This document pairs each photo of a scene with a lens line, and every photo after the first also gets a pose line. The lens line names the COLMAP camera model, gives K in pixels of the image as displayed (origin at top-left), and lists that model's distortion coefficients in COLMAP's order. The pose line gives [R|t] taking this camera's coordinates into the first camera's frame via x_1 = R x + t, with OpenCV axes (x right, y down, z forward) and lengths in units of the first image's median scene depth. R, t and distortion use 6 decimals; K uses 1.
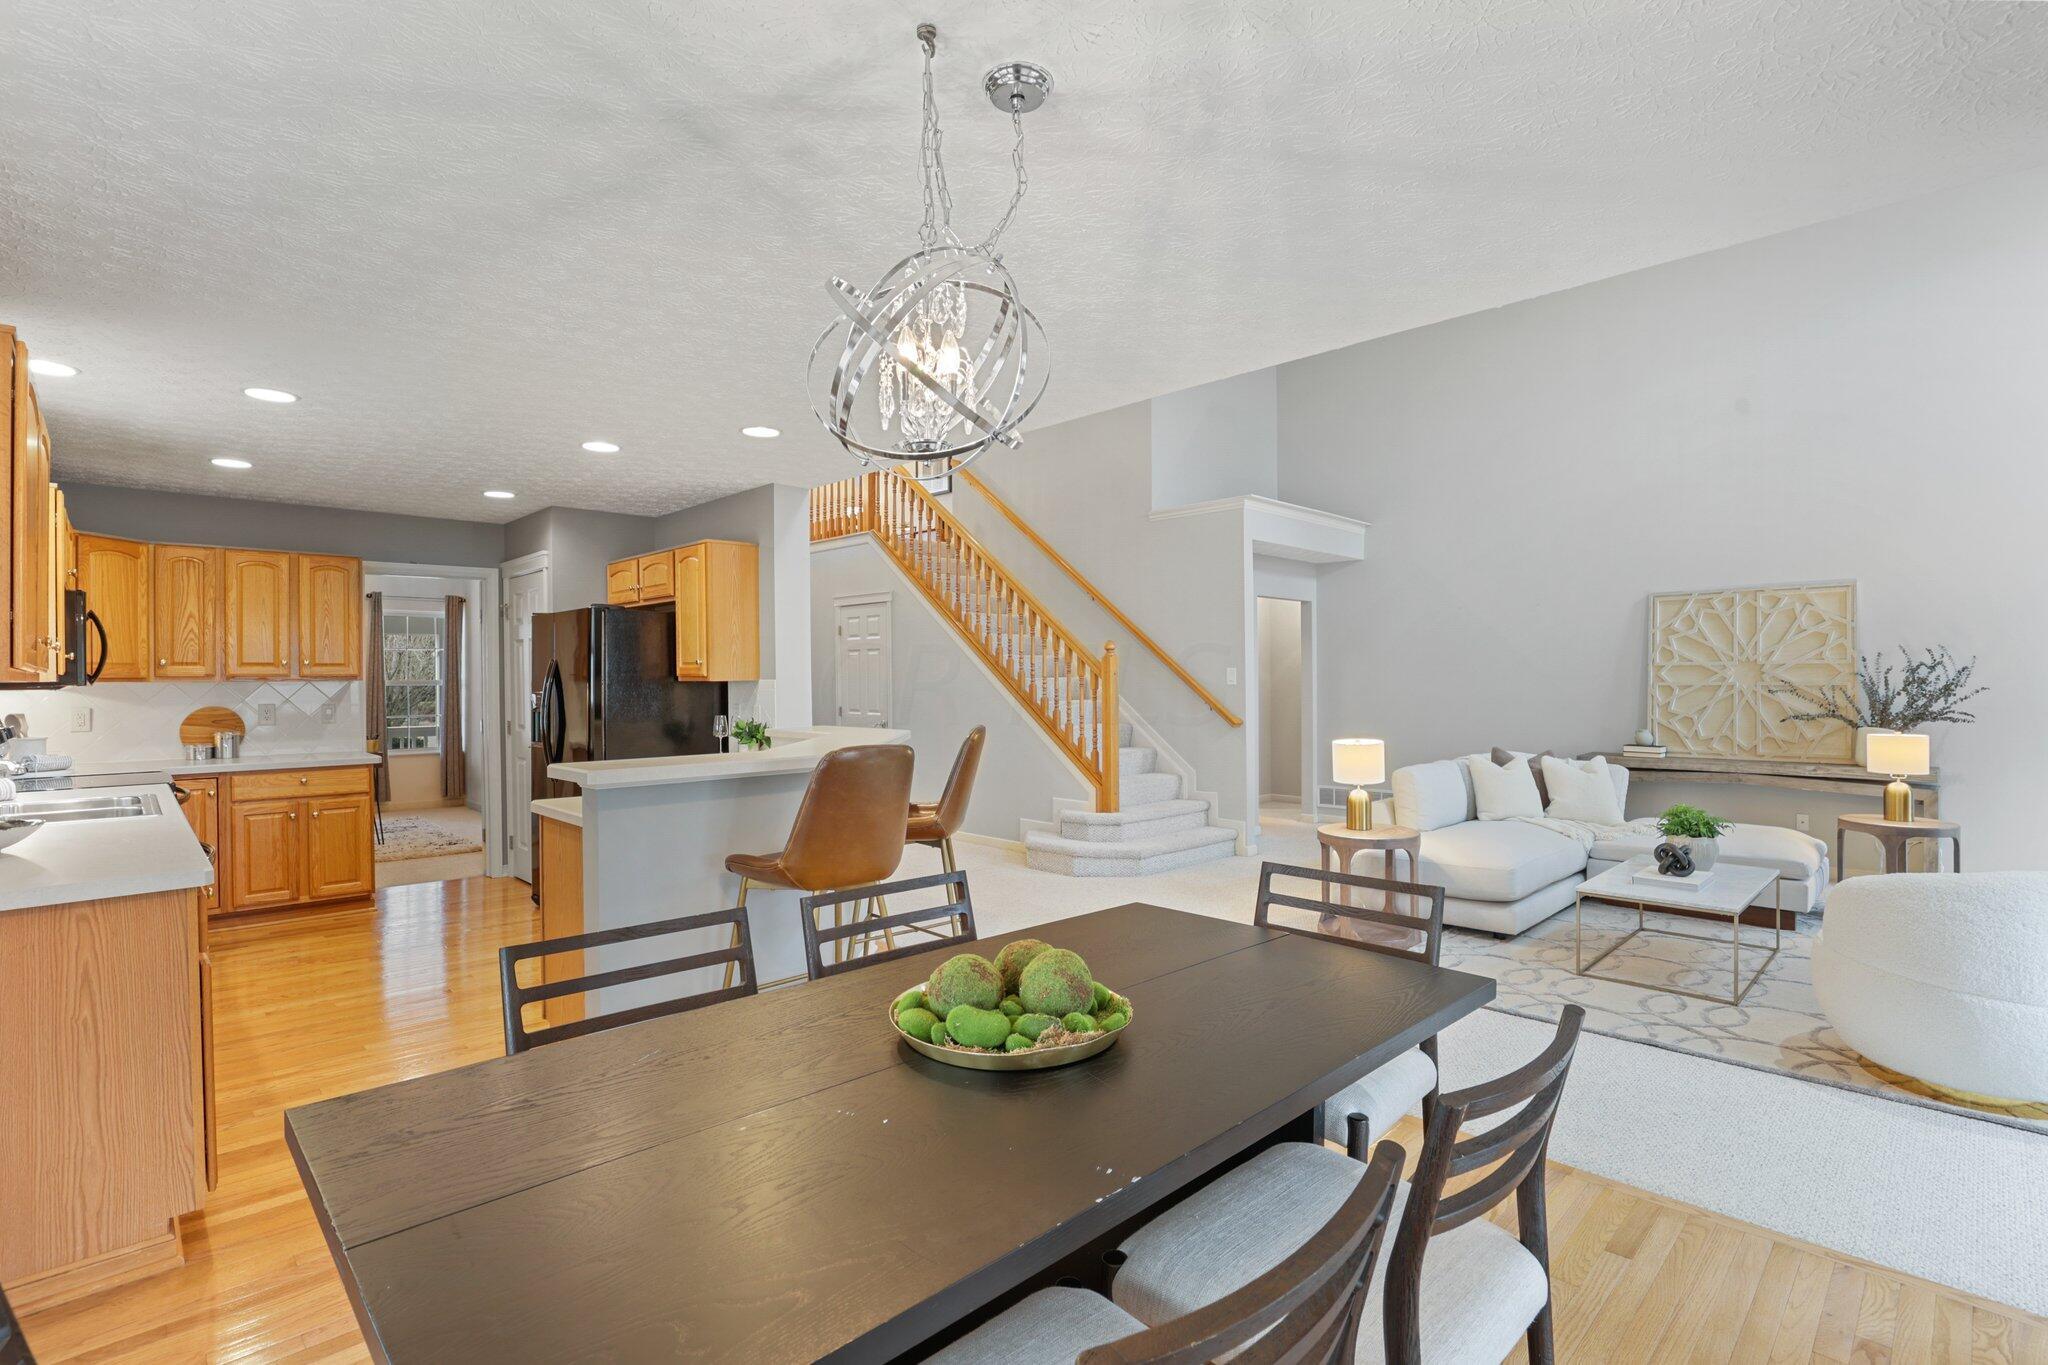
lens RADIAL K [[945.6, 0, 1023.6], [0, 945.6, 673.3], [0, 0, 1]] dist [-0.034791, 0.000437]
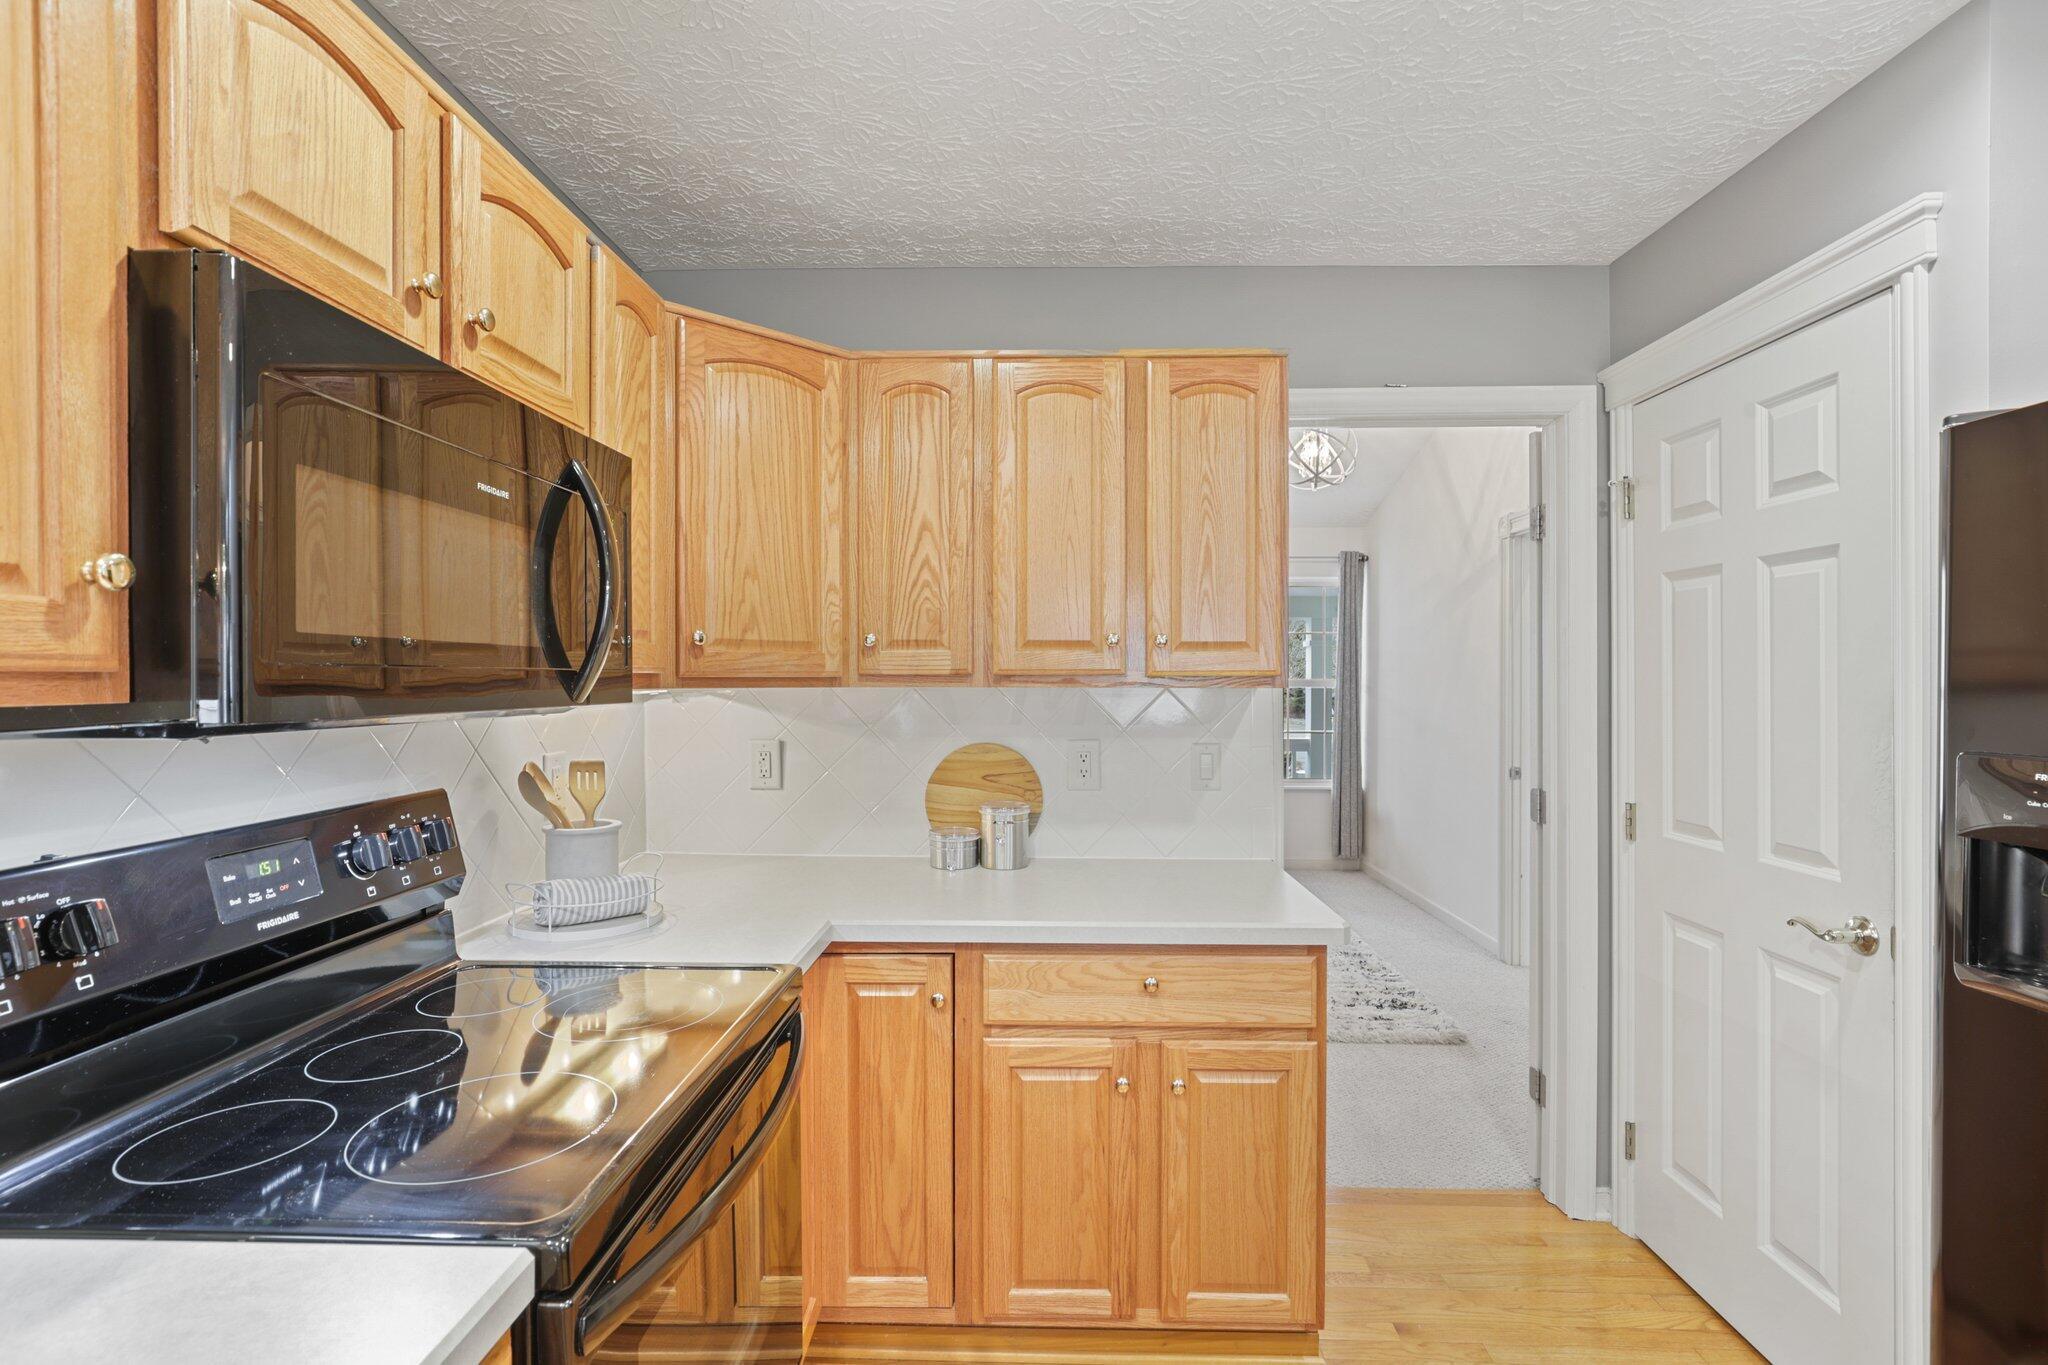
lens RADIAL K [[950.9, 0, 1030.8], [0, 950.9, 678.1], [0, 0, 1]] dist [-0.004248, -0.000029]
pose [[0.695793, 0.010387, -0.718167, -0.542774], [-0.005011, 0.999941, 0.009607, 0.000681], [0.718225, -0.003086, 0.695804, 0.704636]]
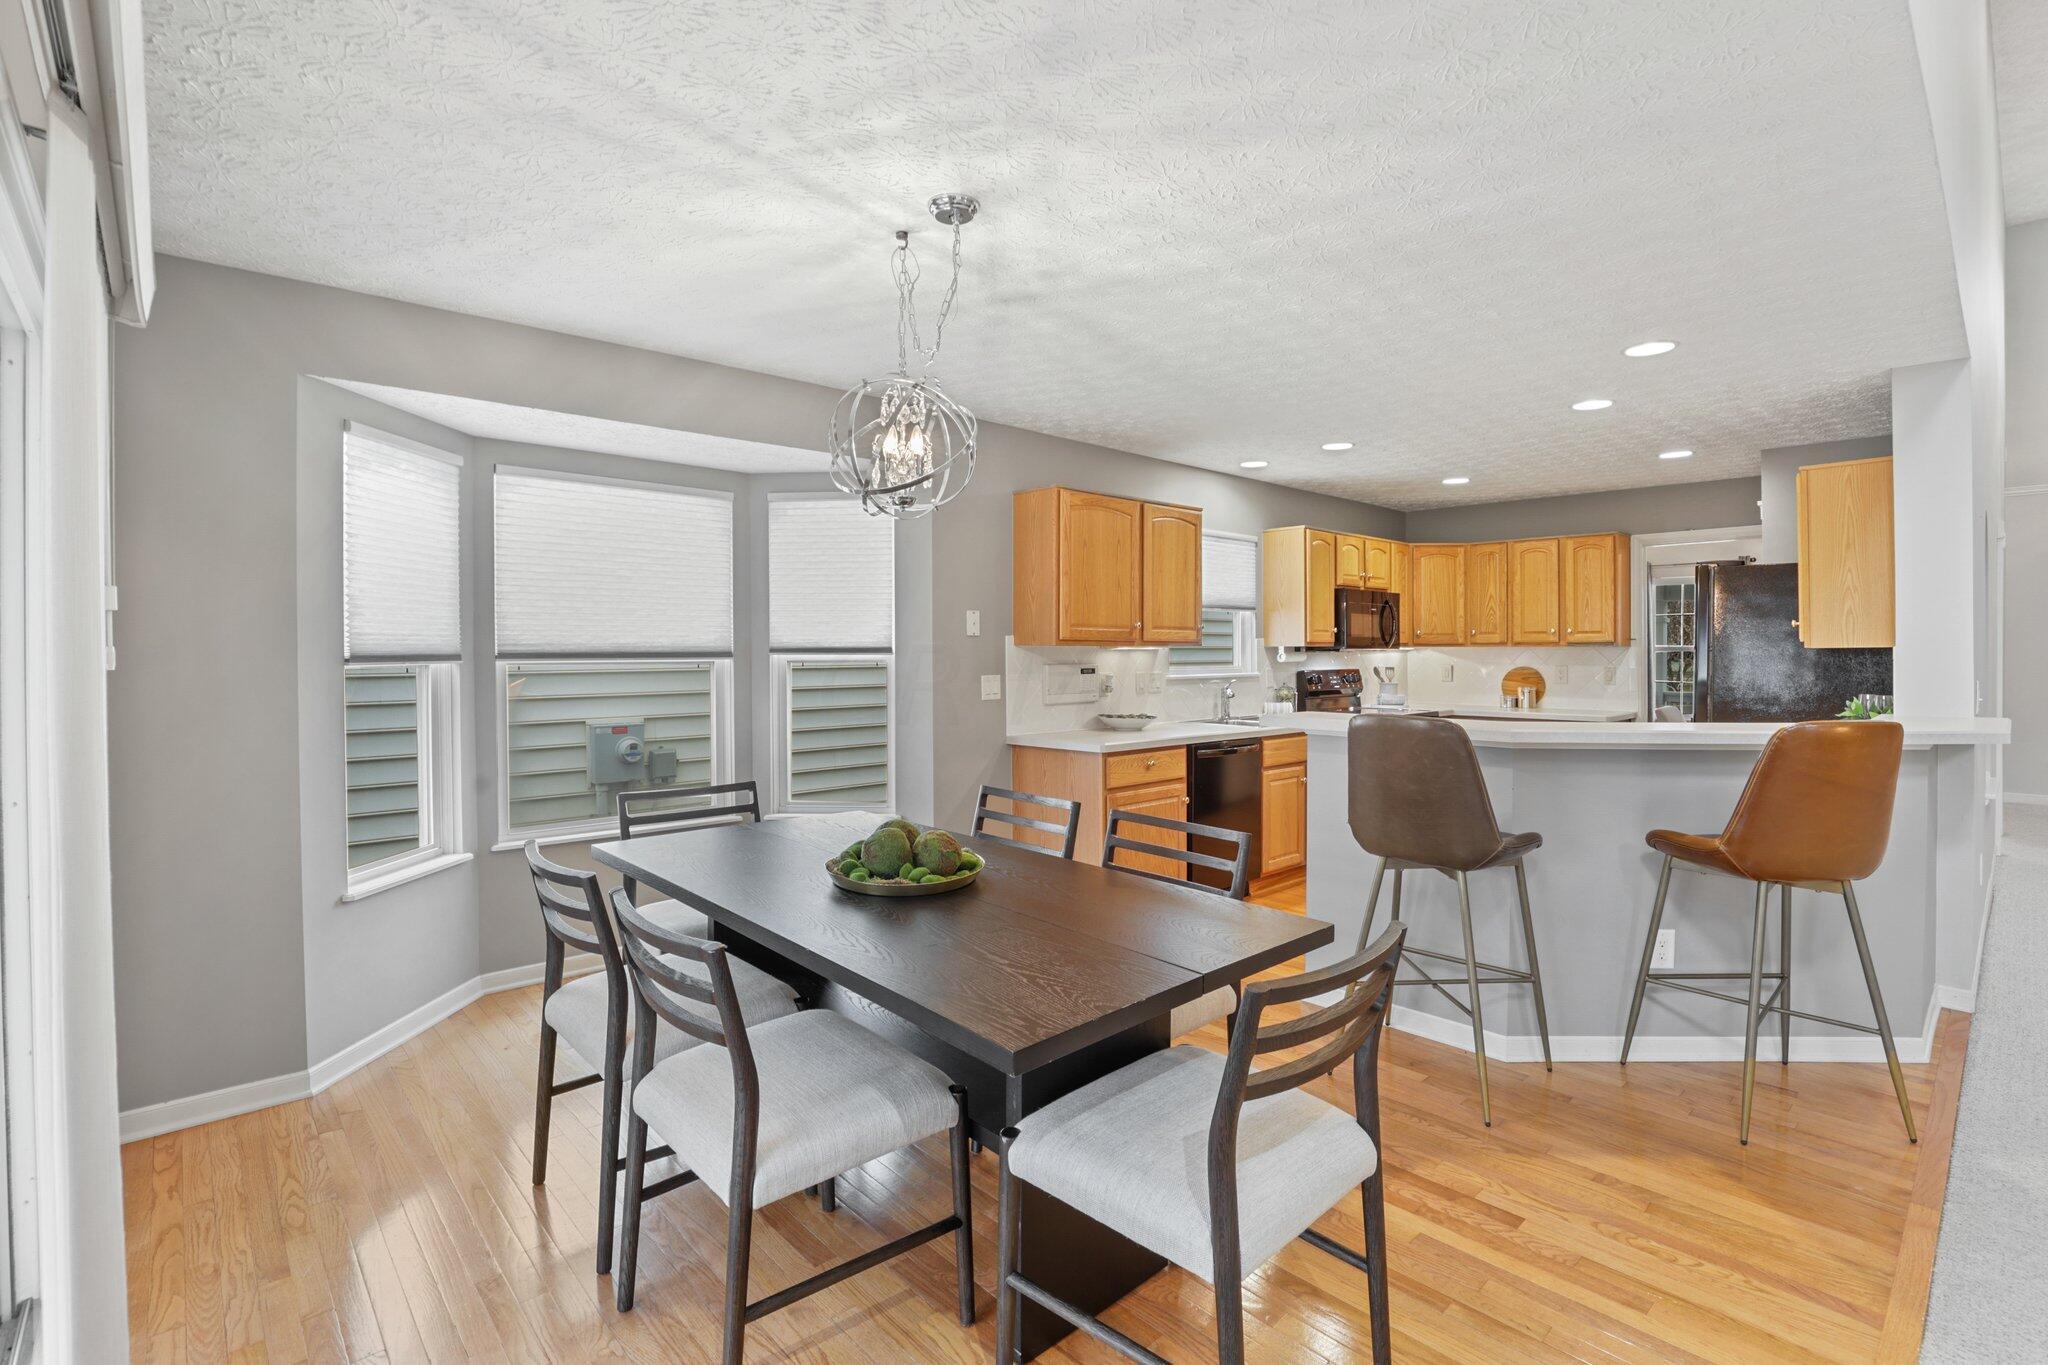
lens RADIAL K [[950.9, 0, 1030.8], [0, 950.9, 678.1], [0, 0, 1]] dist [-0.004248, -0.000029]
pose [[-0.025843, 0.025778, -0.999334, 0.452639], [0.003758, 0.999663, 0.025689, 0.016004], [0.999659, -0.003092, -0.025931, 0.357237]]
